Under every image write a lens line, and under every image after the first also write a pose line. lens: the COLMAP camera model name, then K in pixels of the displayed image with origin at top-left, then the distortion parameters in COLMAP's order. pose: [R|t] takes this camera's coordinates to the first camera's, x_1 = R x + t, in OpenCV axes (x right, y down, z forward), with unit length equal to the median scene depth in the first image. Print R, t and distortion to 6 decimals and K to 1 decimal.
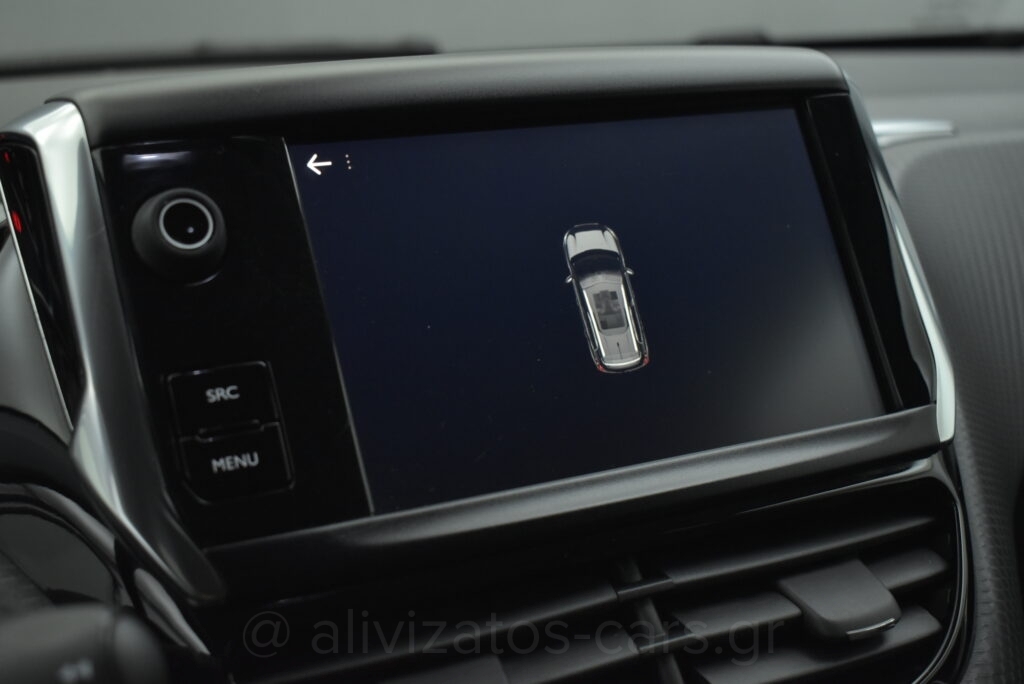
lens RADIAL K [[1481.5, 0, 512.0], [0, 1481.5, 342.0], [0, 0, 1]] dist [-0.033088, 0.002125]
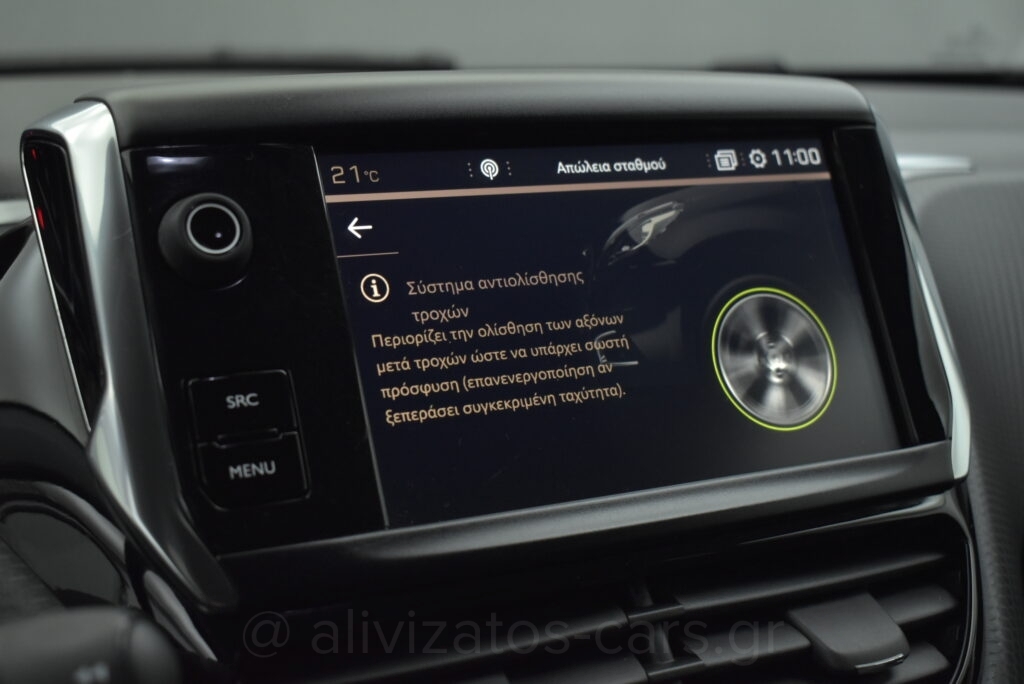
lens RADIAL K [[1481.5, 0, 512.0], [0, 1481.5, 342.0], [0, 0, 1]] dist [-0.033088, 0.002125]
pose [[0.999116, 0.041978, 0.002215, -0.016664], [-0.041948, 0.999048, -0.011974, -0.000077], [-0.002716, 0.011871, 0.999926, 0.002642]]
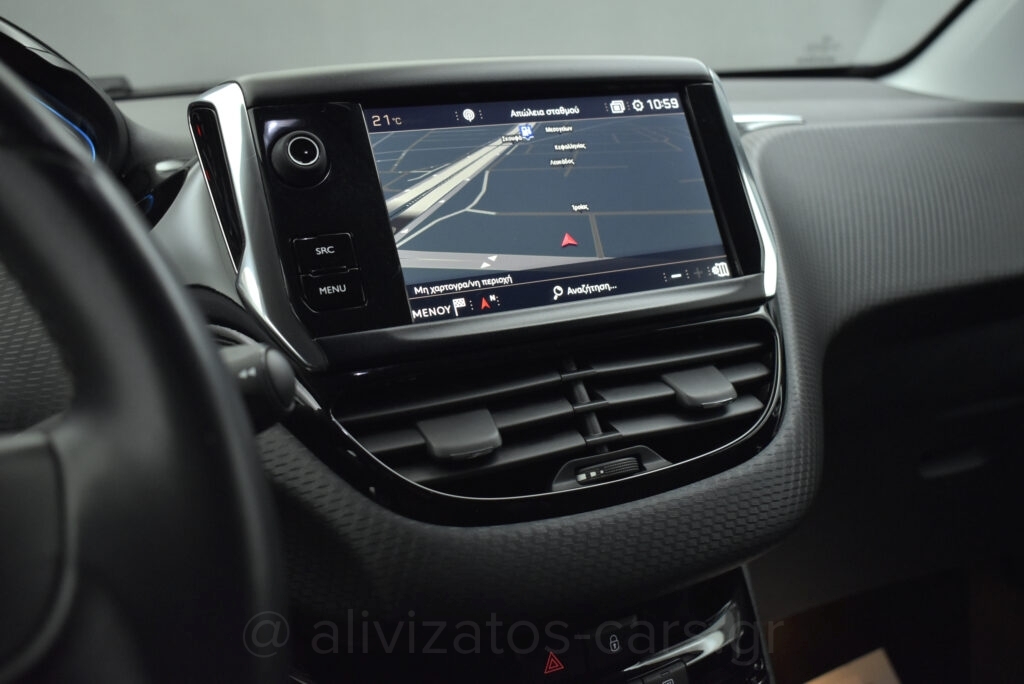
lens RADIAL K [[1115.5, 0, 512.0], [0, 1115.5, 342.0], [0, 0, 1]] dist [-0.066076, -0.012038]
pose [[0.999773, -0.002558, -0.021150, 0.042489], [0.002930, 0.999841, 0.017581, 0.108960], [0.021102, -0.017639, 0.999622, -0.254433]]
